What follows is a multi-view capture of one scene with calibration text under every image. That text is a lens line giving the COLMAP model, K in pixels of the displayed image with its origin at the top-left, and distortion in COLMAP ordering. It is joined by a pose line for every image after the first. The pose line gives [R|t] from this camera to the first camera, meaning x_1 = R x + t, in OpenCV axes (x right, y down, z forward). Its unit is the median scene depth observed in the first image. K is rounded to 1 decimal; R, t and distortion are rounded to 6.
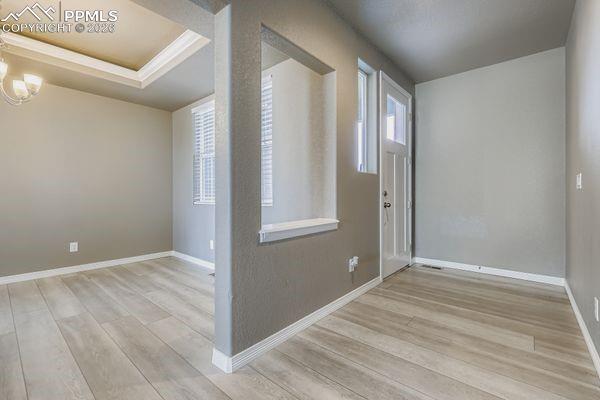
lens RADIAL K [[265.5, 0, 298.7], [0, 265.5, 199.7], [0, 0, 1]] dist [-0.000041, -0.000177]
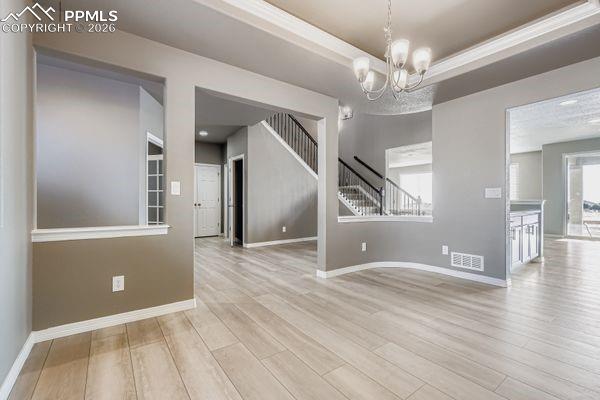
lens RADIAL K [[265.5, 0, 298.7], [0, 265.5, 199.7], [0, 0, 1]] dist [-0.000041, -0.000177]
pose [[-0.974345, 0.001445, 0.225056, -1.080548], [0.002805, 0.999980, 0.005722, -0.031345], [-0.225043, 0.006206, -0.974329, 2.026446]]
